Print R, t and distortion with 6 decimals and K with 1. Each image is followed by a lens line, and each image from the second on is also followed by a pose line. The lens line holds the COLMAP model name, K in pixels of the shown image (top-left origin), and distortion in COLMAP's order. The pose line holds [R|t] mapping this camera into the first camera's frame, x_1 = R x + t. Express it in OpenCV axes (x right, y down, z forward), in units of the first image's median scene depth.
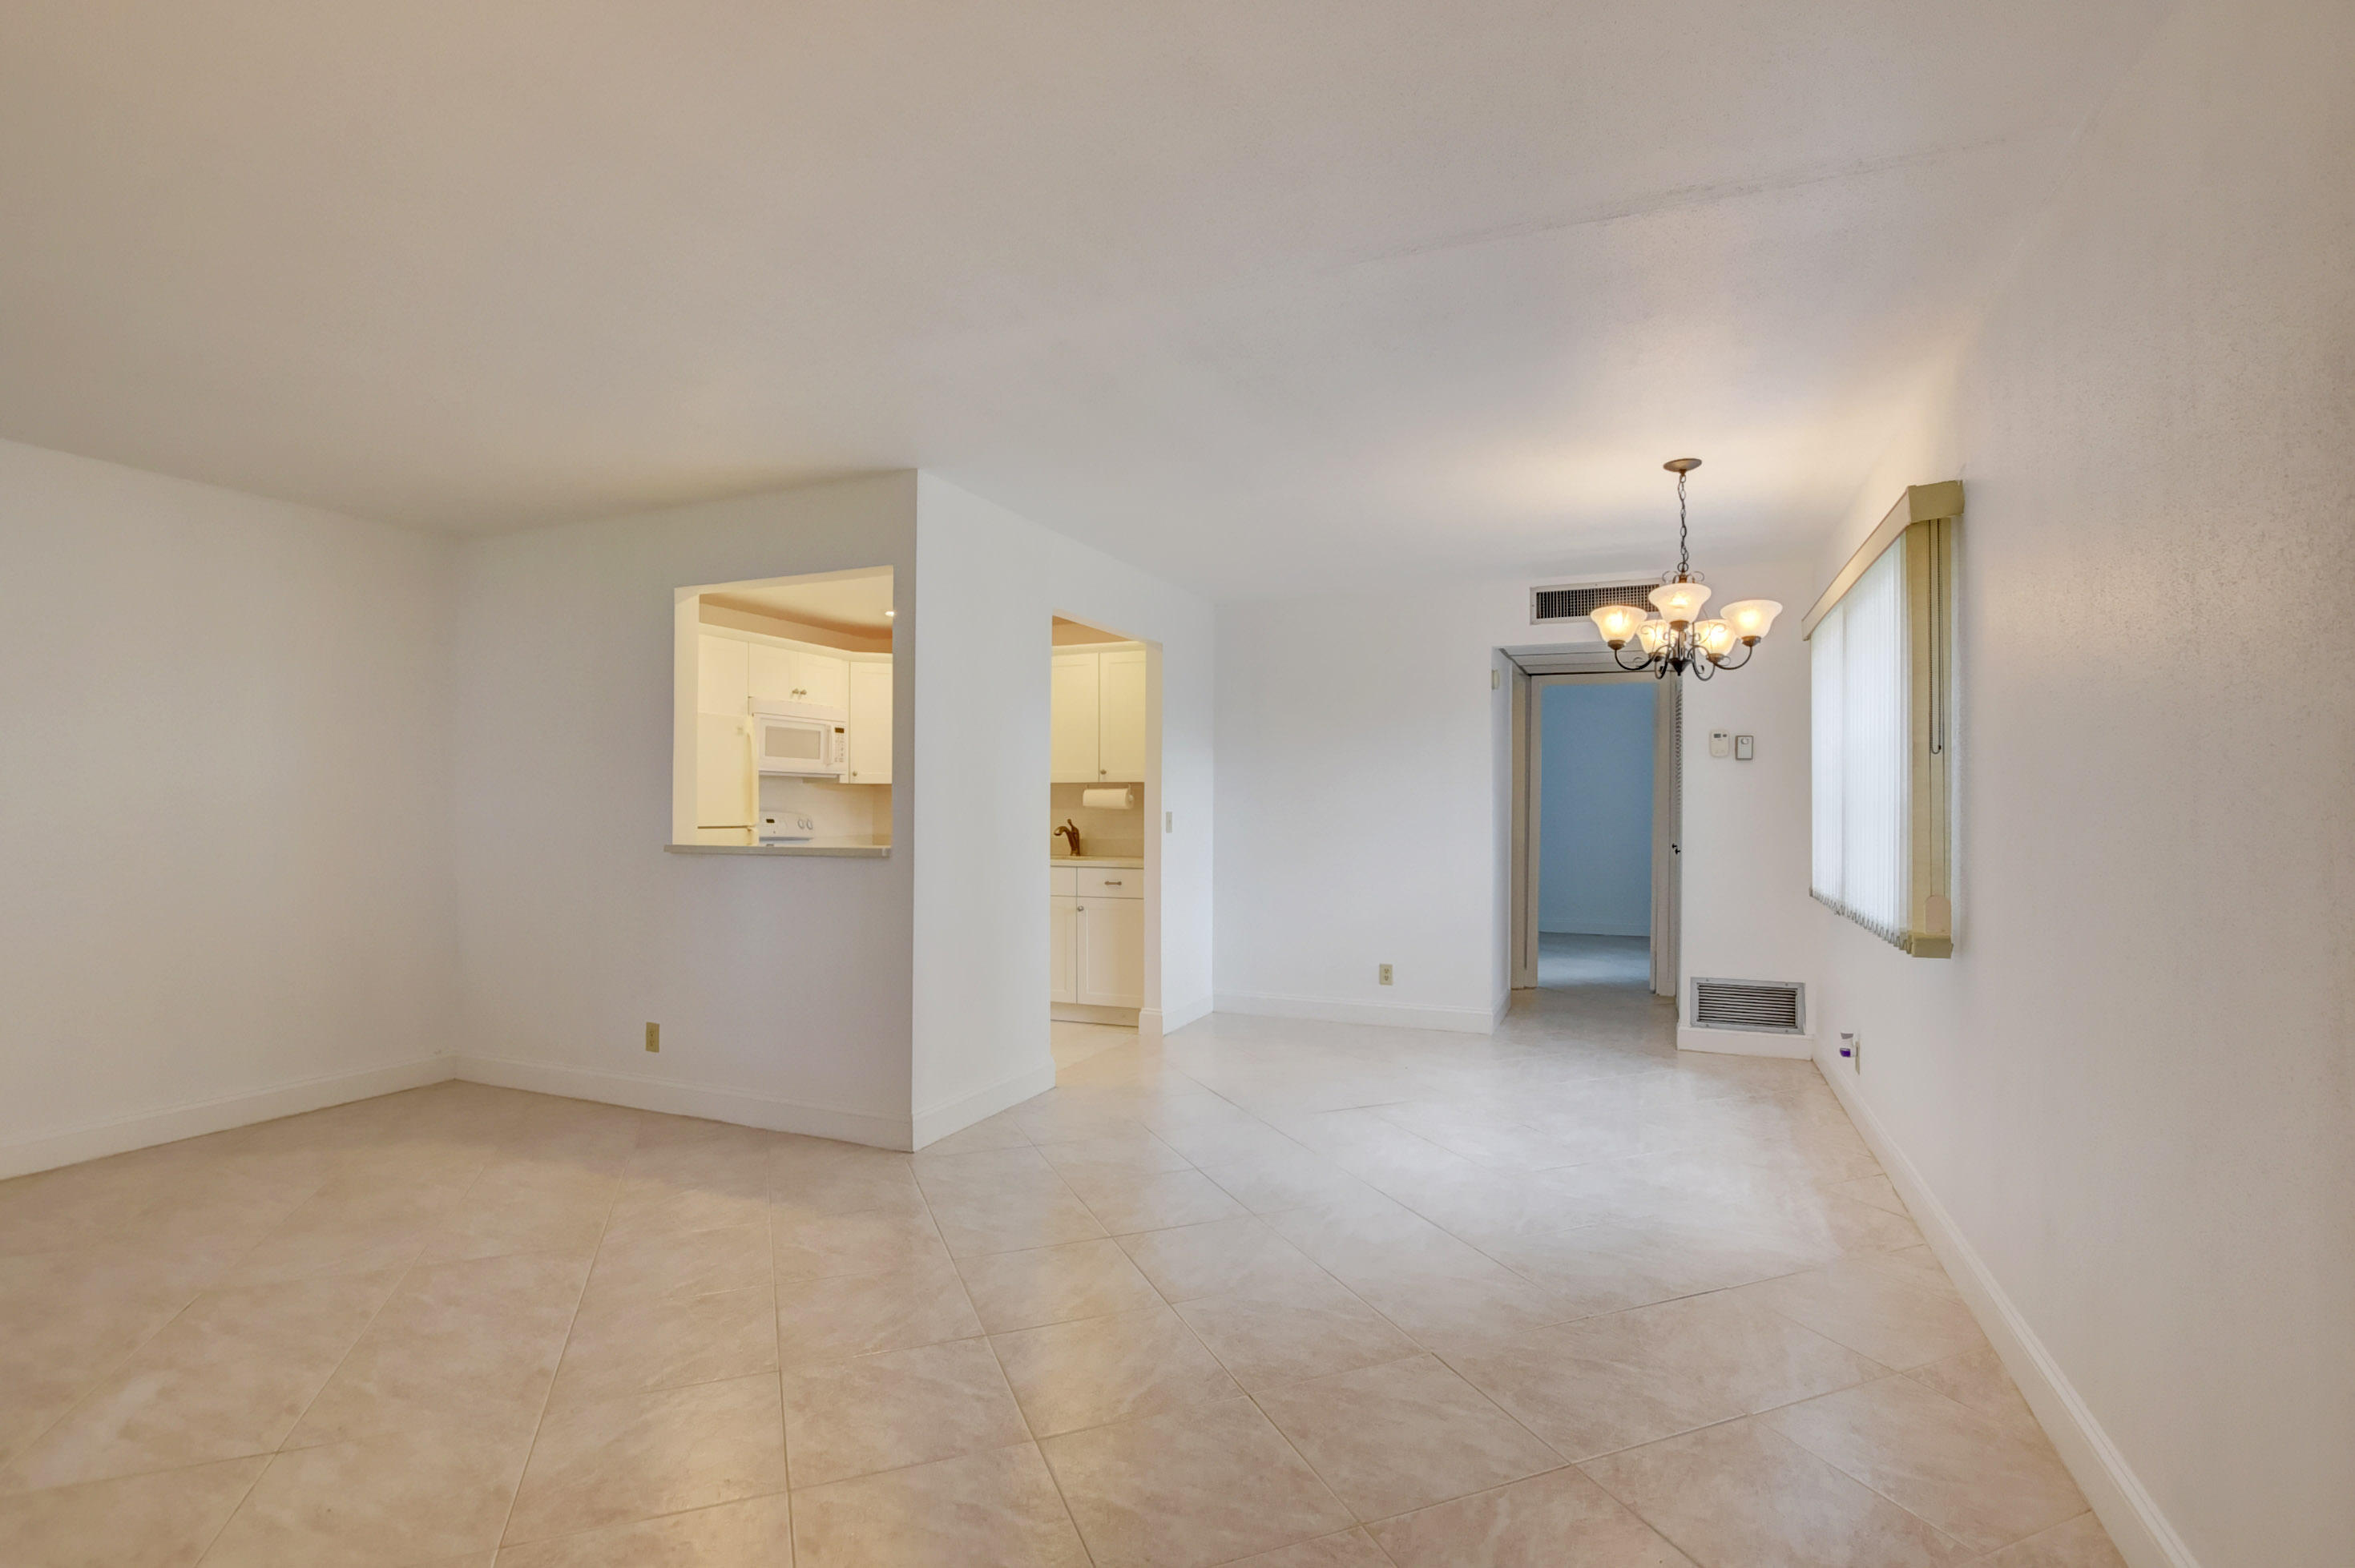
lens RADIAL K [[1094.9, 0, 1178.1], [0, 1094.9, 797.8], [0, 0, 1]] dist [-0.022358, -0.000428]
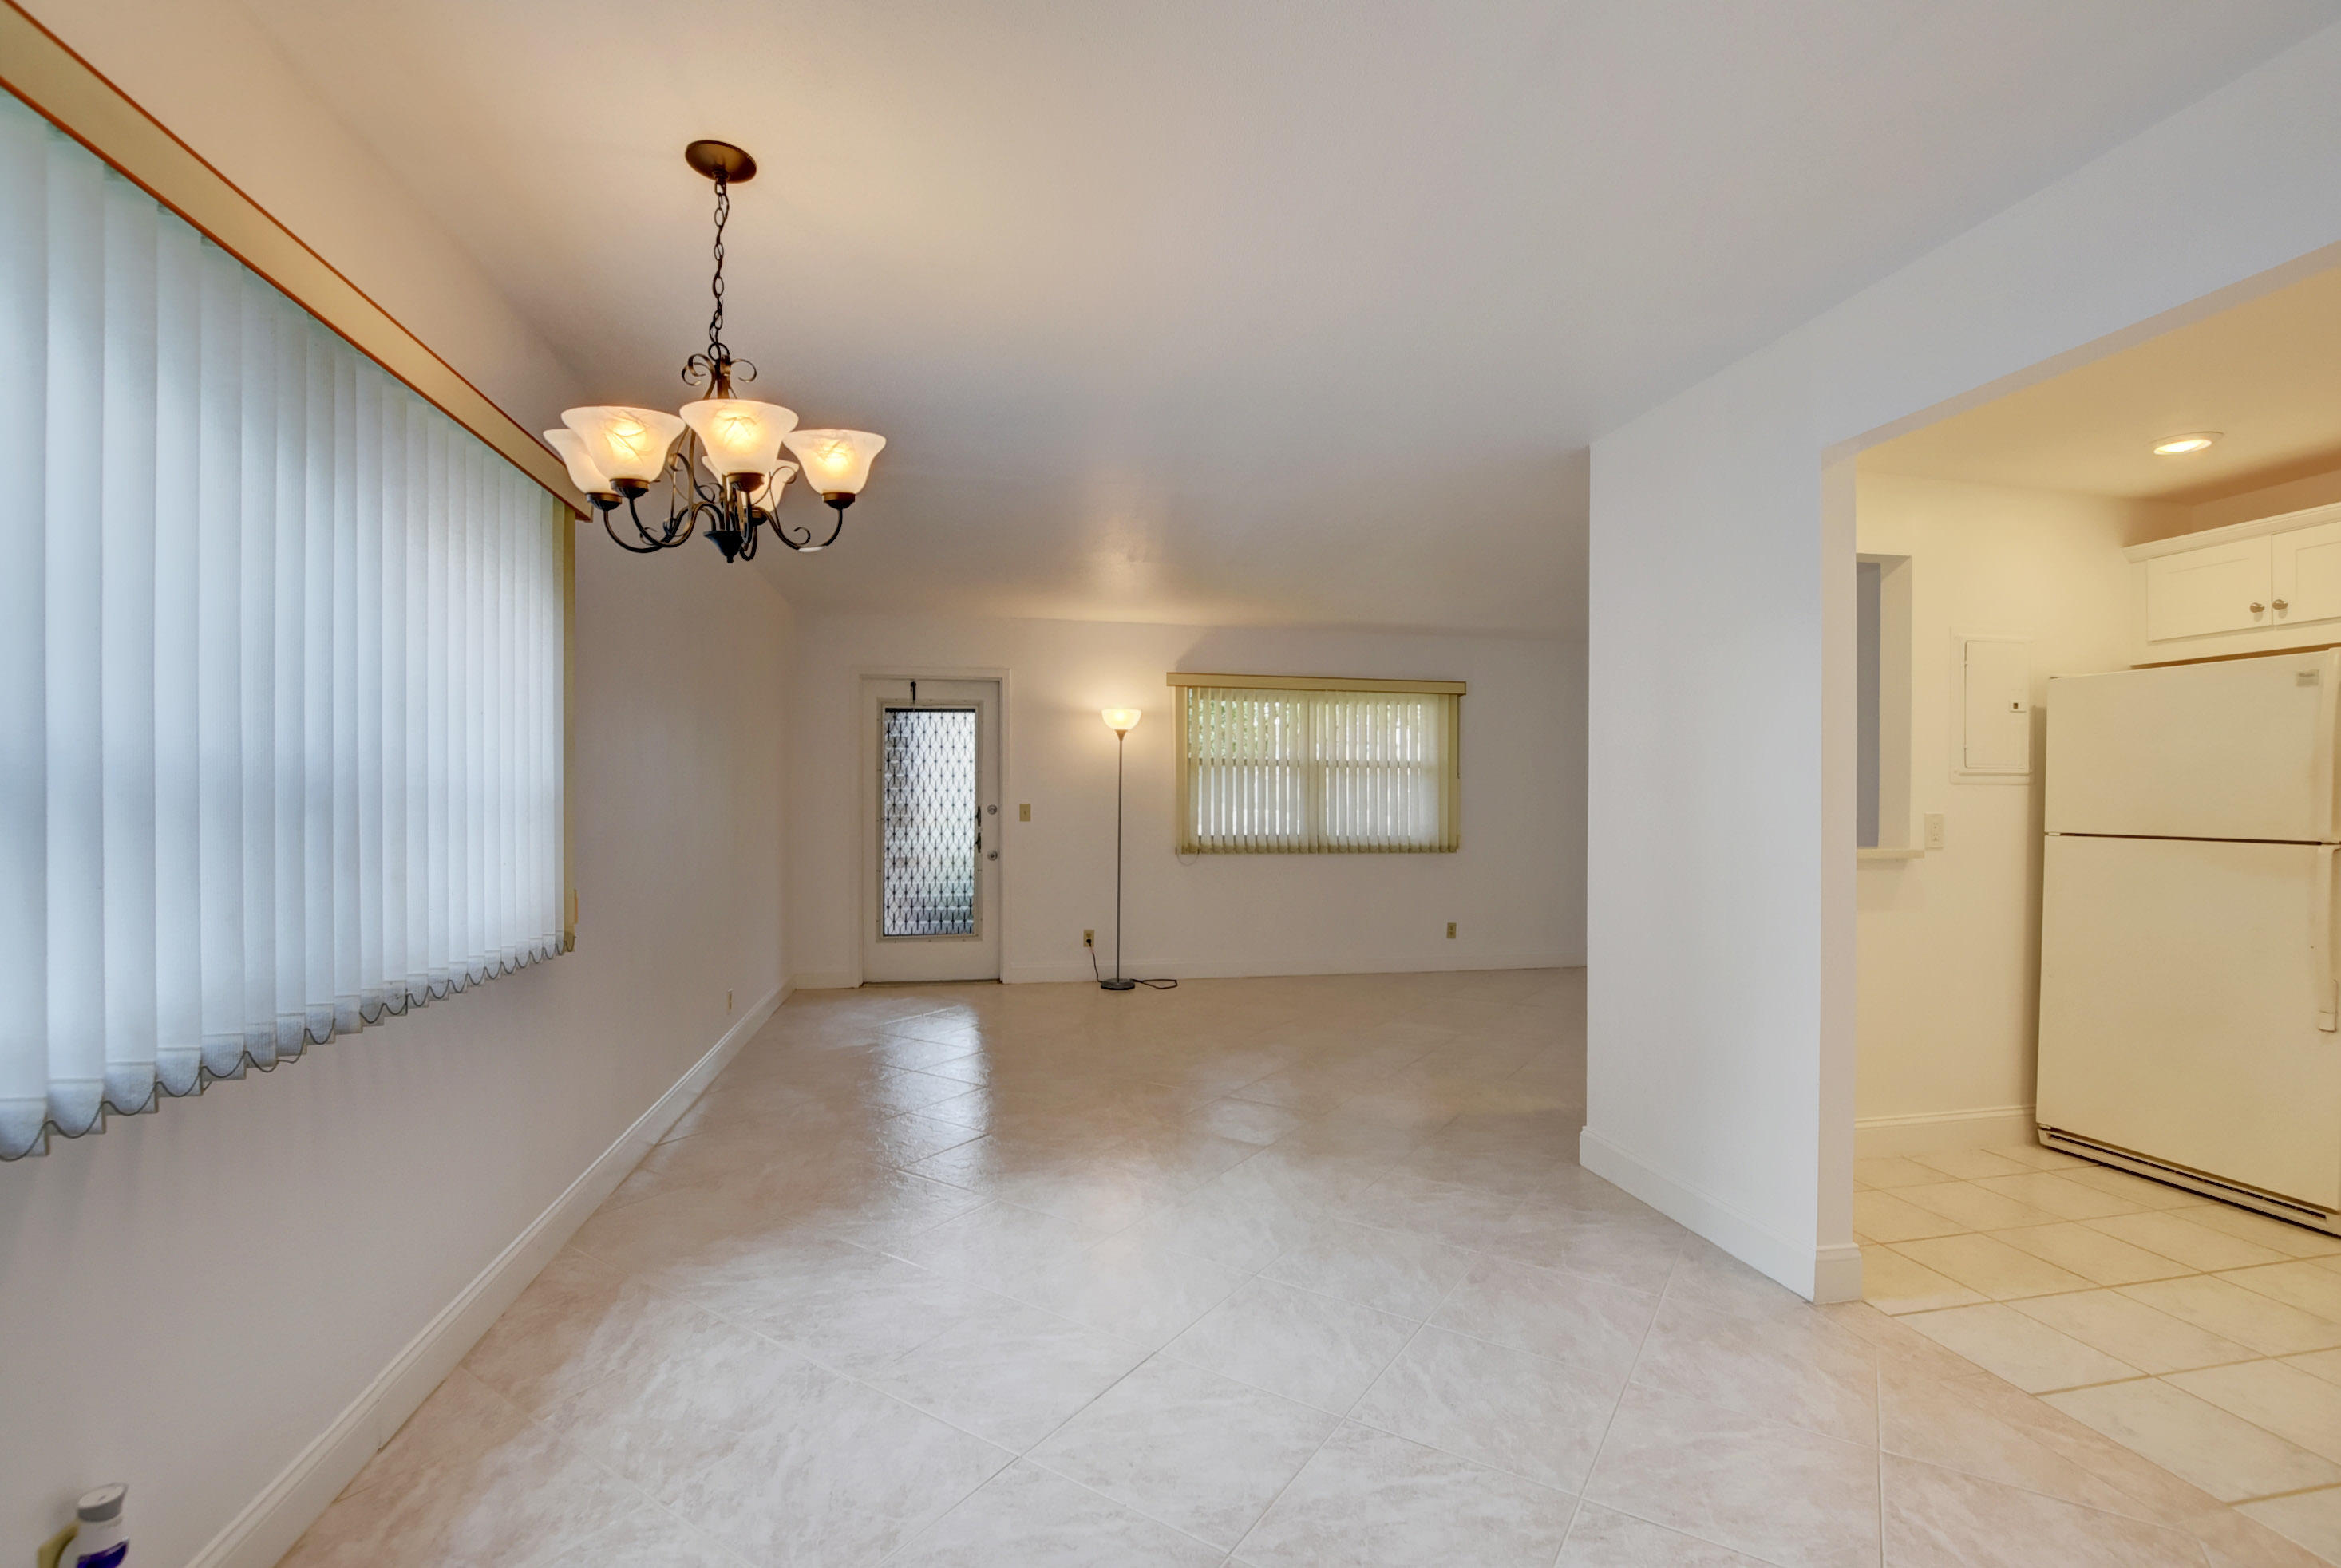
lens RADIAL K [[1031.7, 0, 1174.1], [0, 1031.7, 799.2], [0, 0, 1]] dist [-0.030294, 0.000275]
pose [[-0.818728, -0.009466, -0.574104, 0.403555], [-0.005307, 0.999946, -0.008920, 0.009570], [0.574157, -0.004256, -0.818734, 1.087719]]
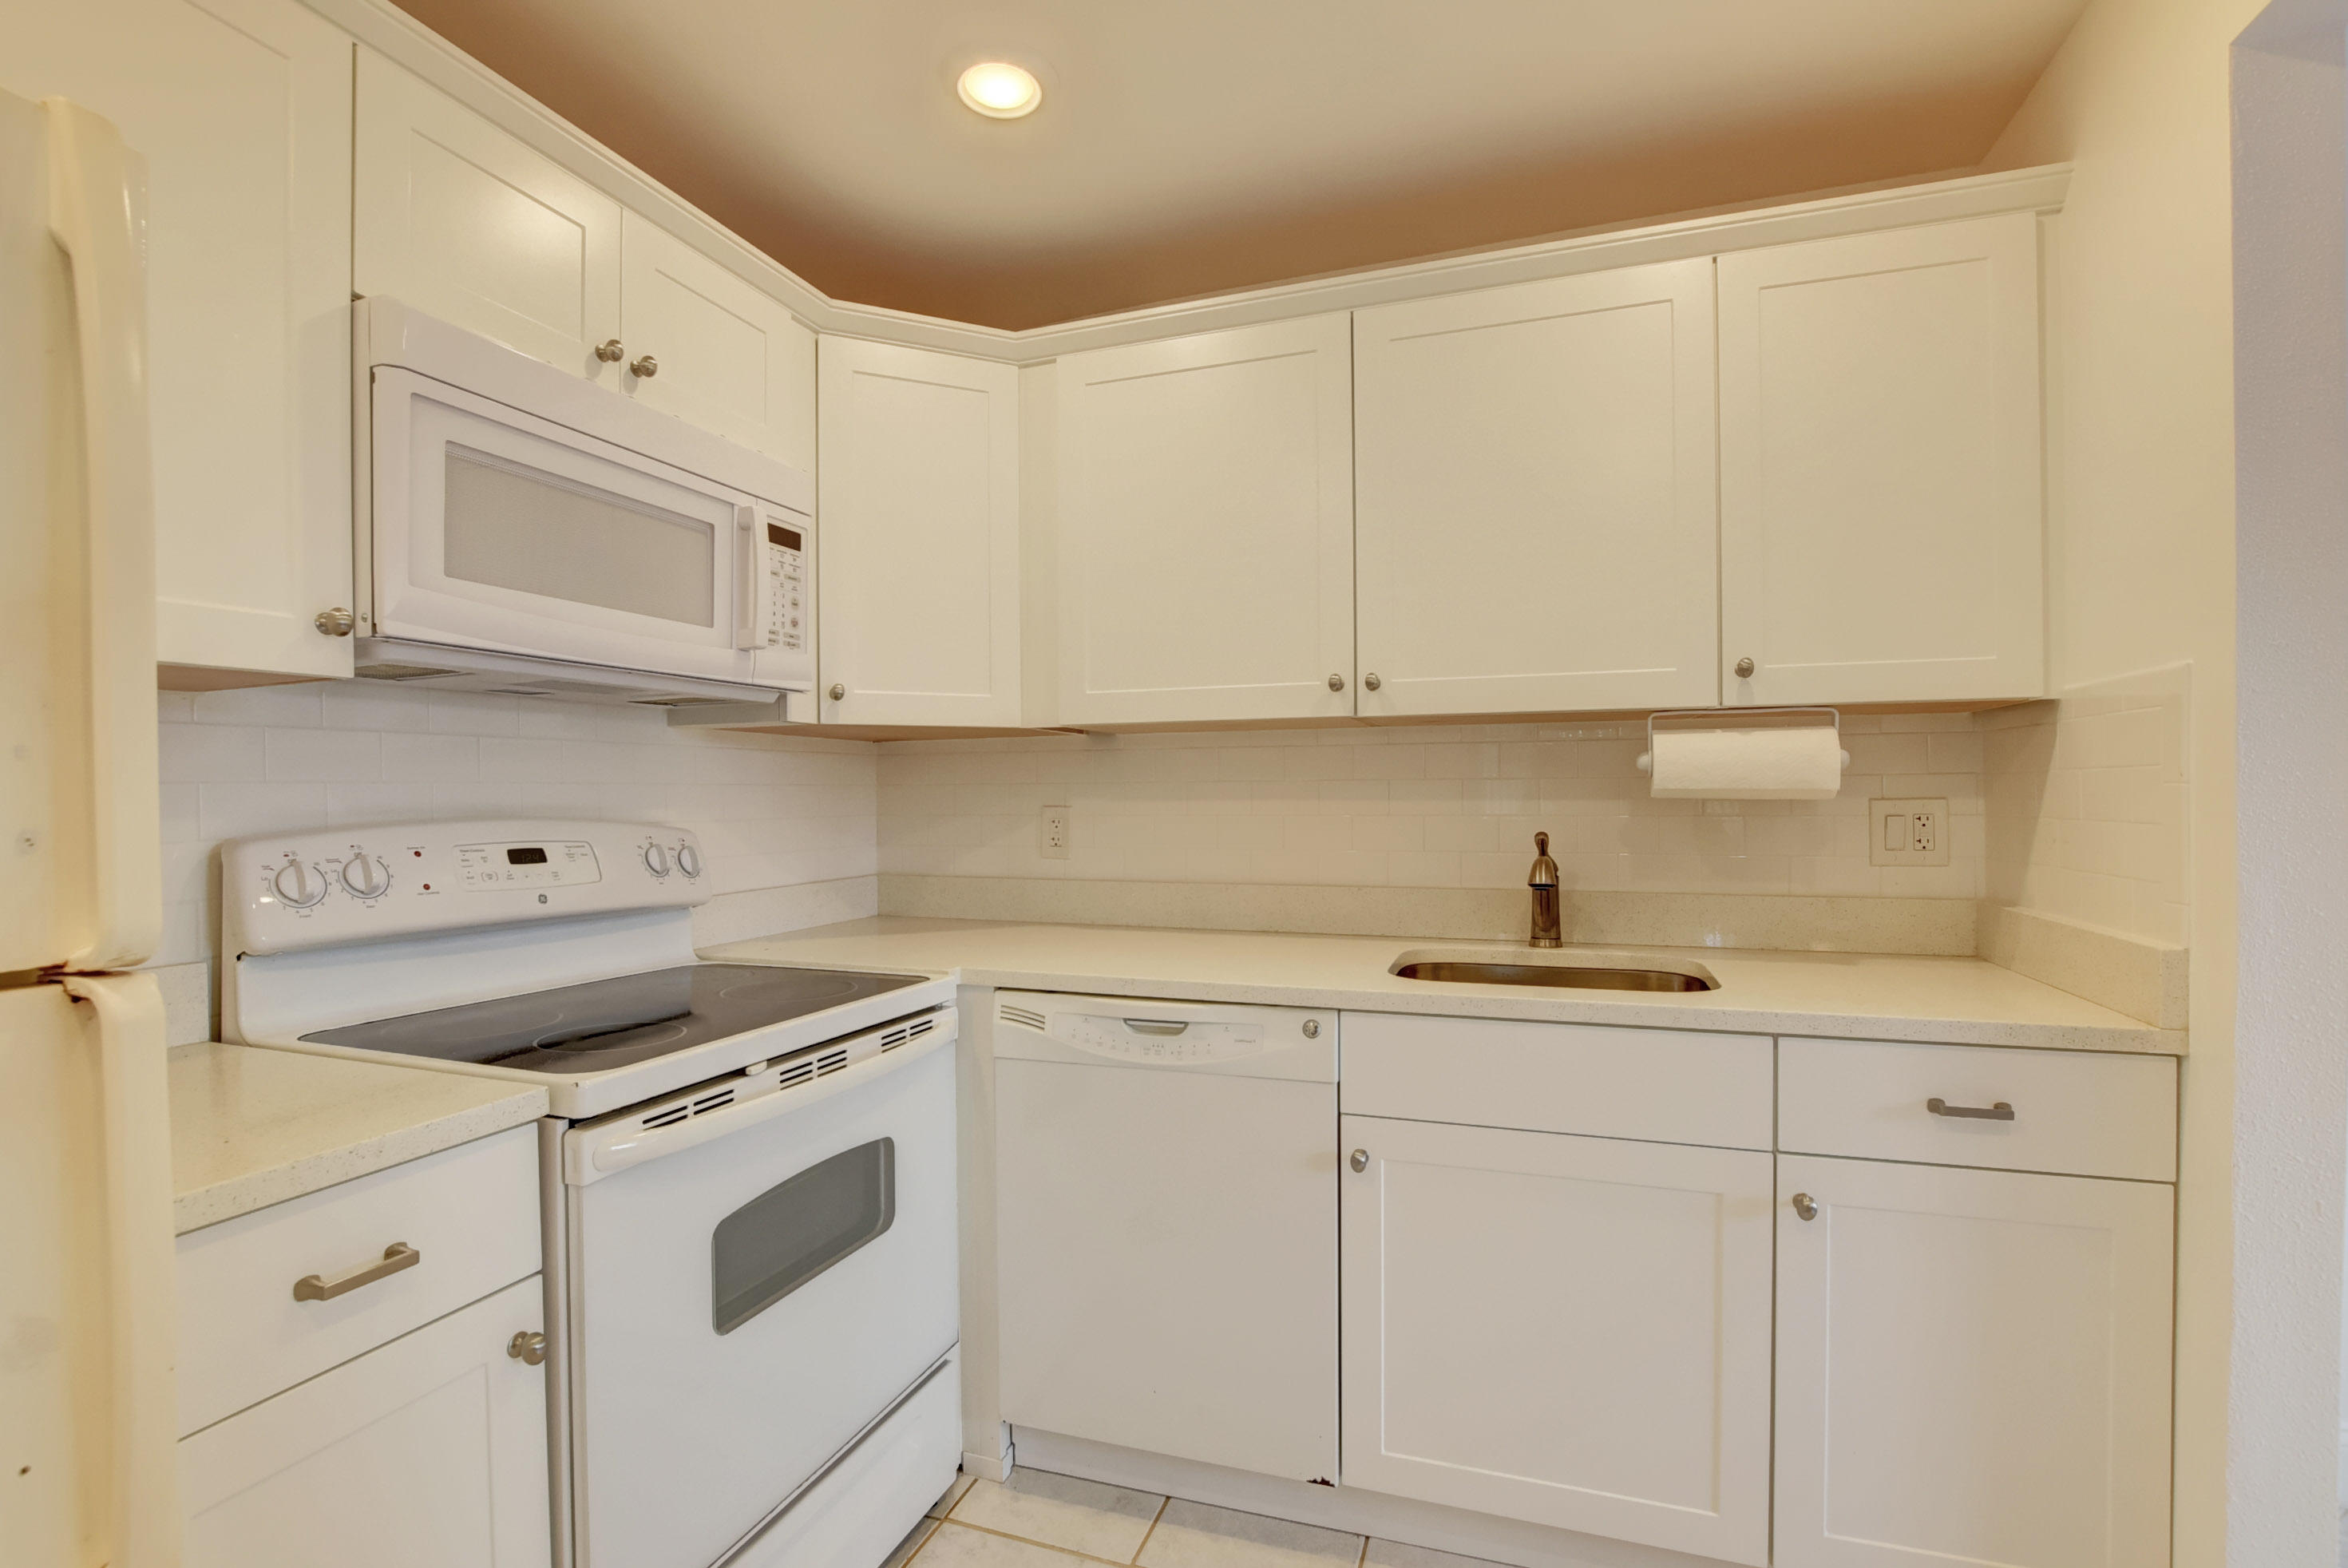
lens RADIAL K [[1034.9, 0, 1177.6], [0, 1034.9, 799.3], [0, 0, 1]] dist [-0.030294, 0.000275]
pose [[0.997635, -0.009324, 0.068097, -0.276150], [0.008463, 0.999881, 0.012916, 0.006527], [-0.068209, -0.012309, 0.997595, 0.883011]]
